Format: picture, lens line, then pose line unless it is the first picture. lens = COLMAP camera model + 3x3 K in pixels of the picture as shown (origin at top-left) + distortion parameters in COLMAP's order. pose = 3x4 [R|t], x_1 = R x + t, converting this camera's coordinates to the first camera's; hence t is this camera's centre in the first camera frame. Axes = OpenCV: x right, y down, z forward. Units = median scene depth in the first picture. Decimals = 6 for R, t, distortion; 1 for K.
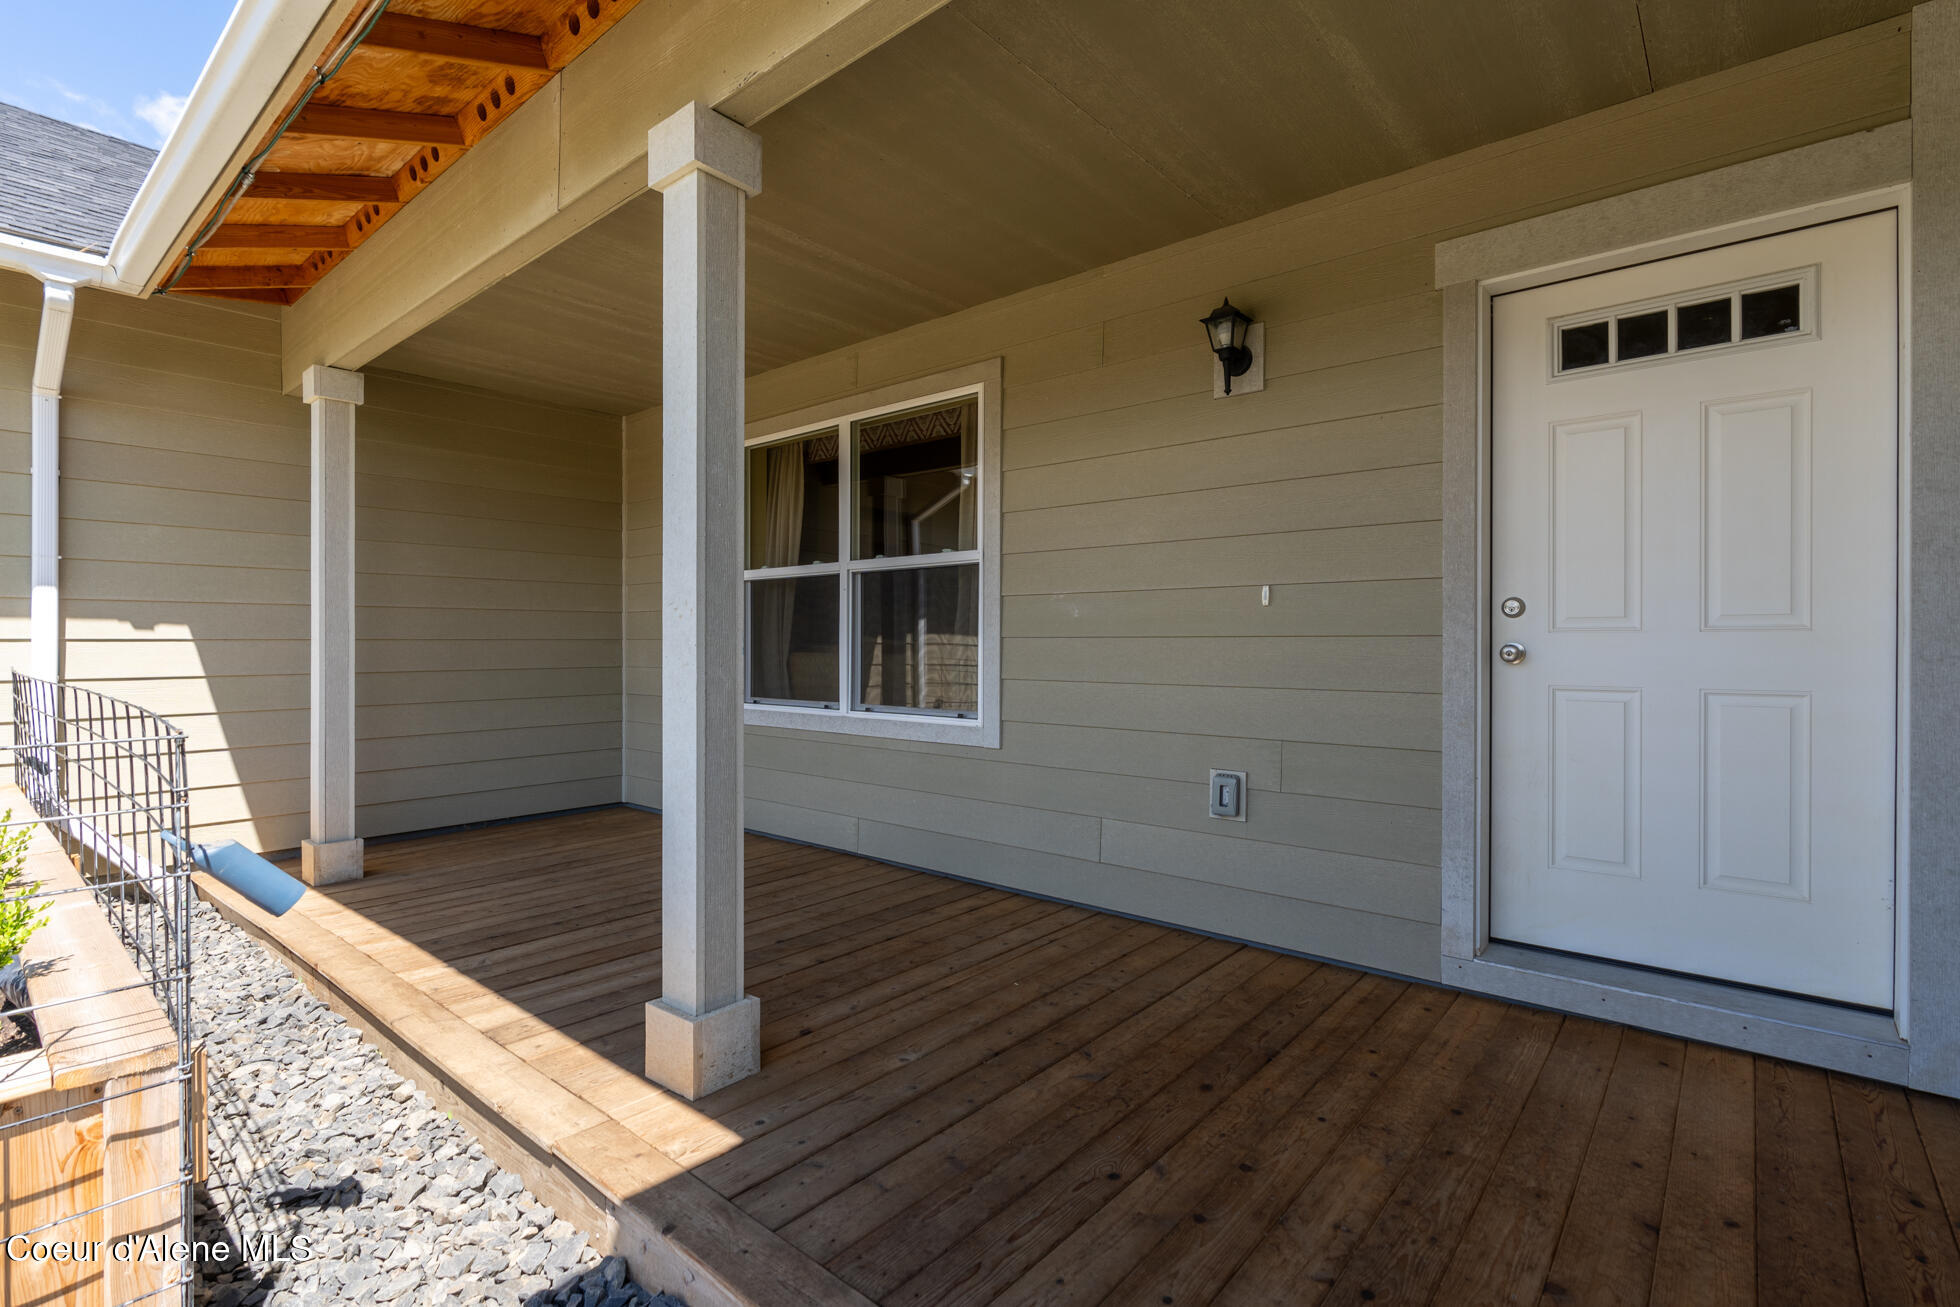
lens RADIAL K [[906.2, 0, 982.9], [0, 906.2, 642.8], [0, 0, 1]] dist [0.000892, 0.000075]
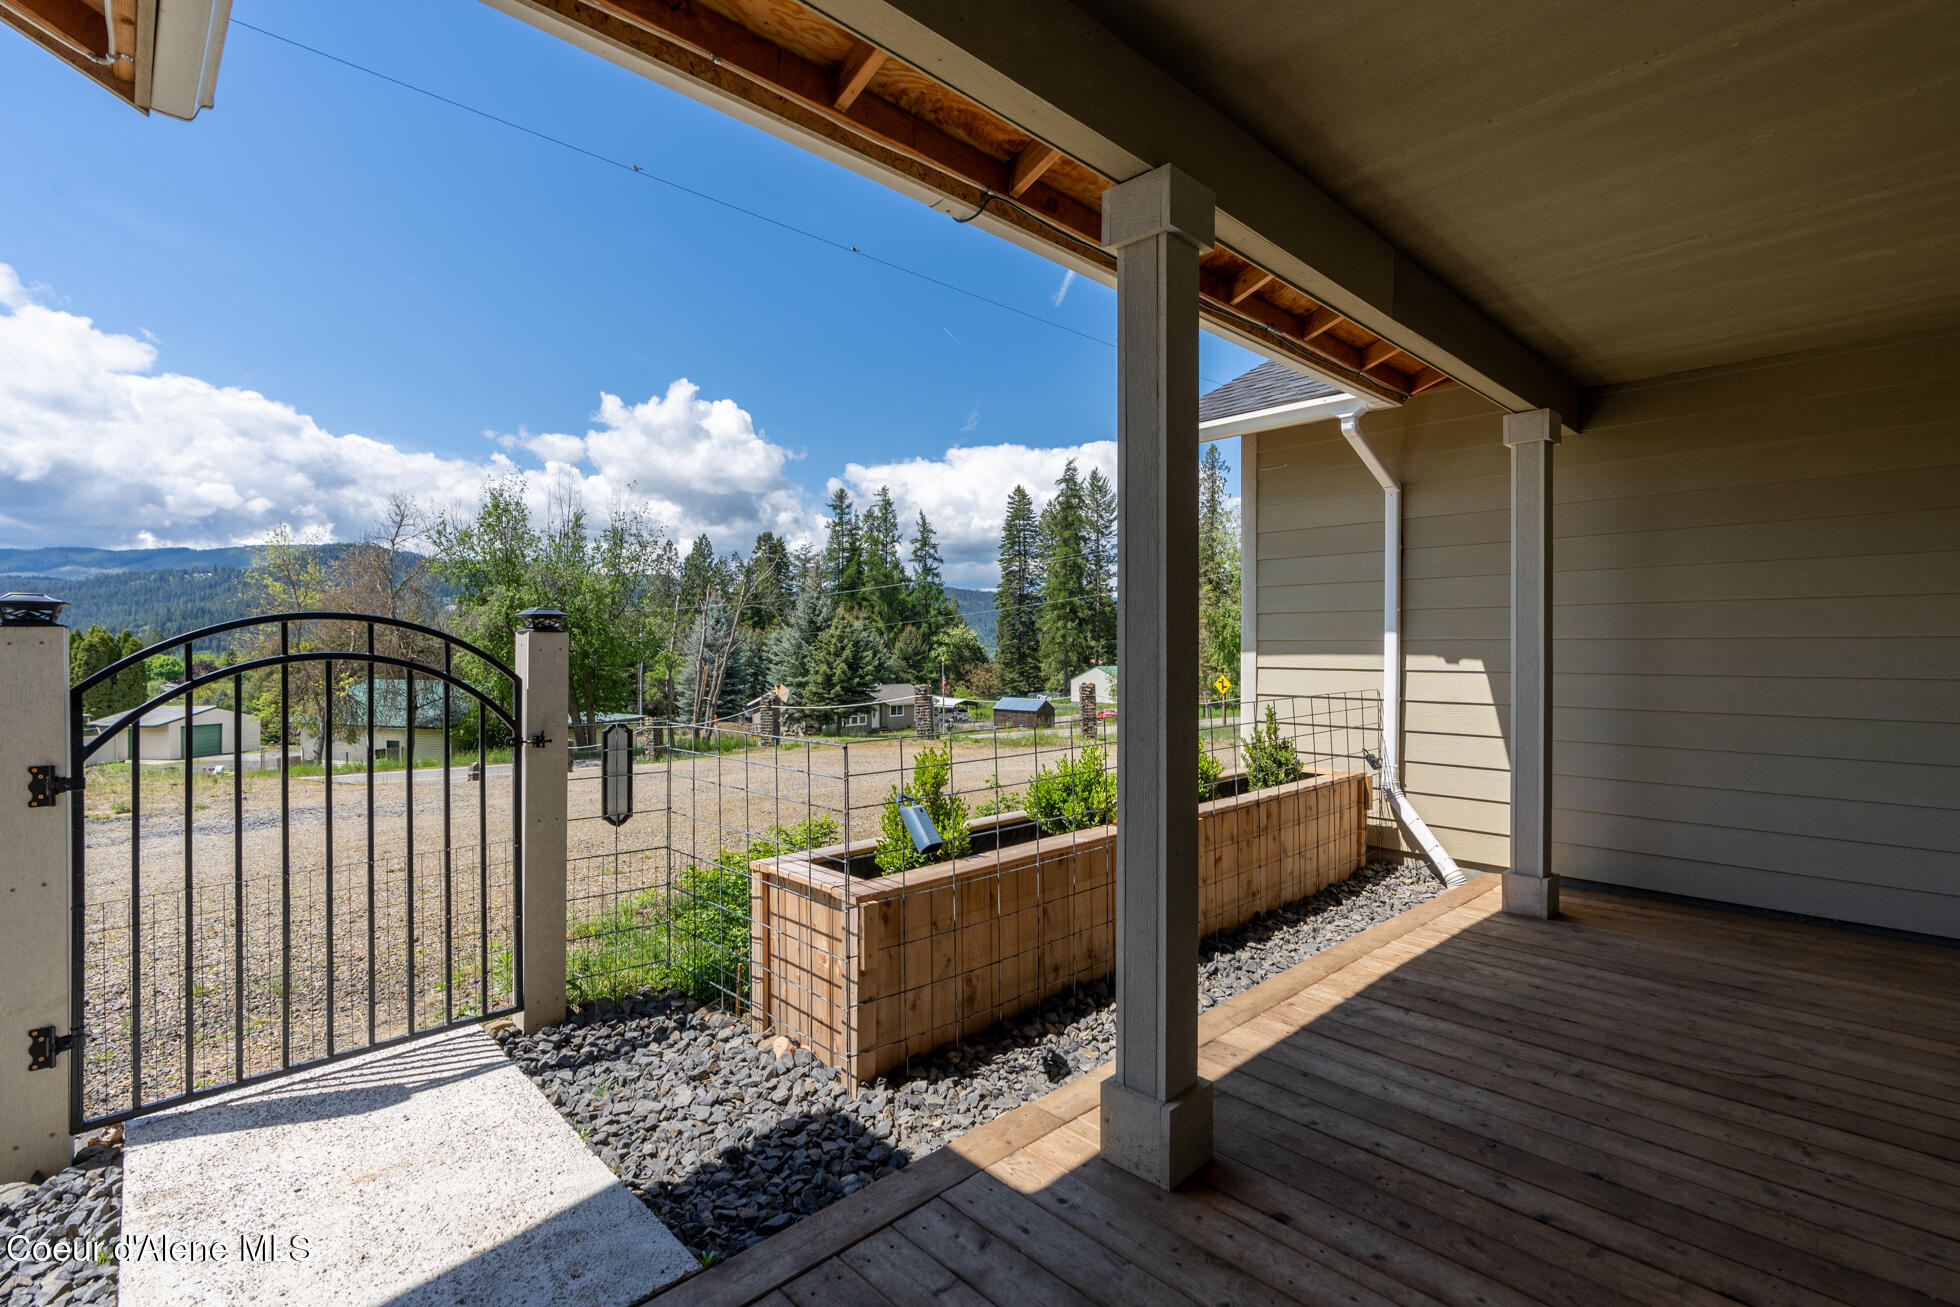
lens RADIAL K [[906.2, 0, 971.5], [0, 906.2, 647.4], [0, 0, 1]] dist [0.000892, 0.000075]
pose [[-0.099267, 0.003131, -0.995056, 0.486821], [0.001063, 0.999995, 0.003041, -0.055124], [0.995060, -0.000756, -0.099270, 0.641872]]
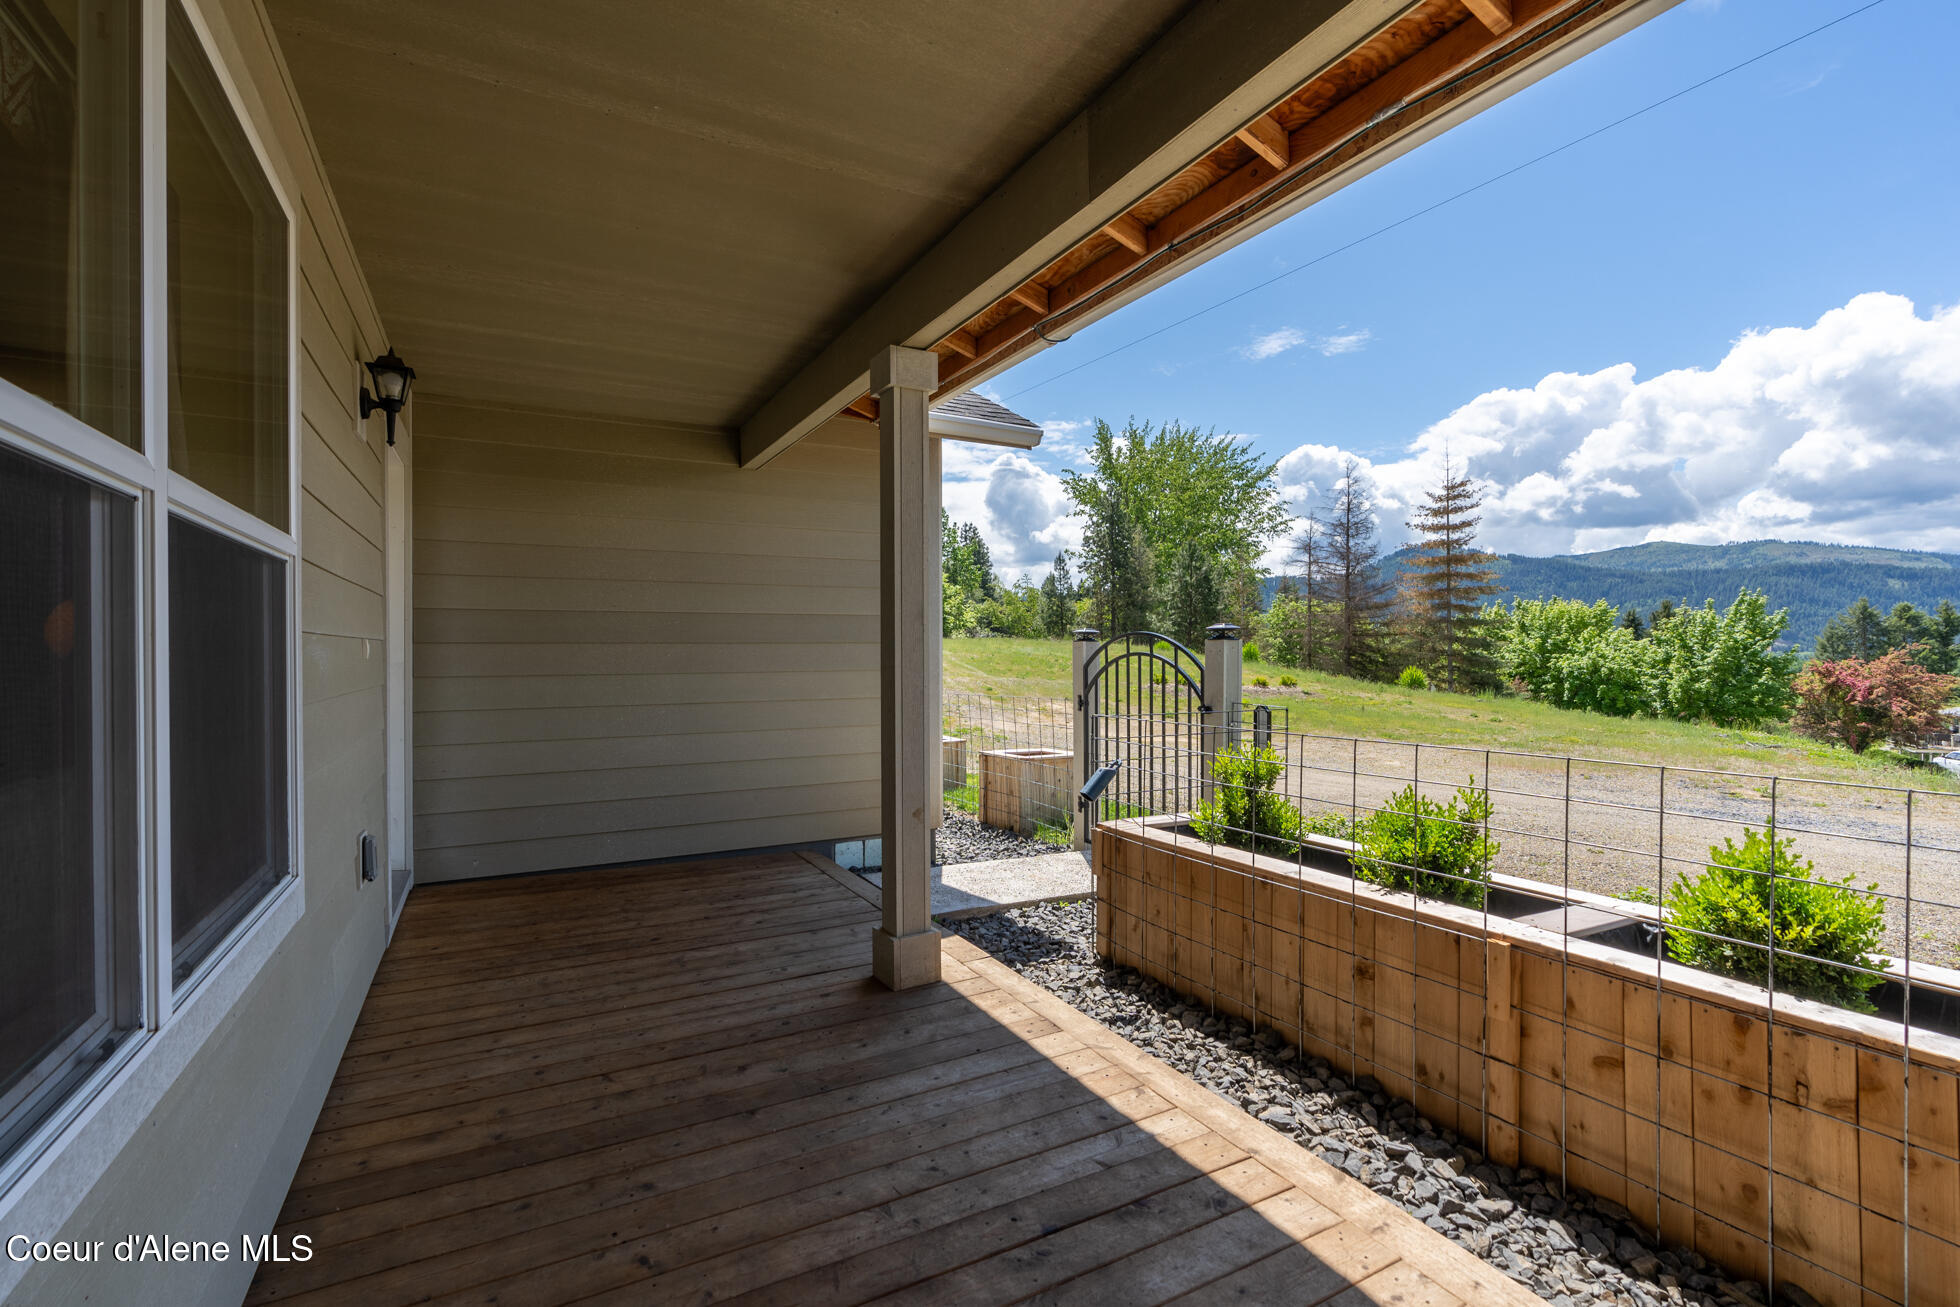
lens RADIAL K [[906.2, 0, 988.7], [0, 906.2, 654.5], [0, 0, 1]] dist [0.000892, 0.000075]
pose [[-0.933283, 0.004037, 0.359118, -0.705012], [0.006236, 0.999968, 0.004966, -0.052706], [-0.359087, 0.006875, -0.933279, 1.690387]]
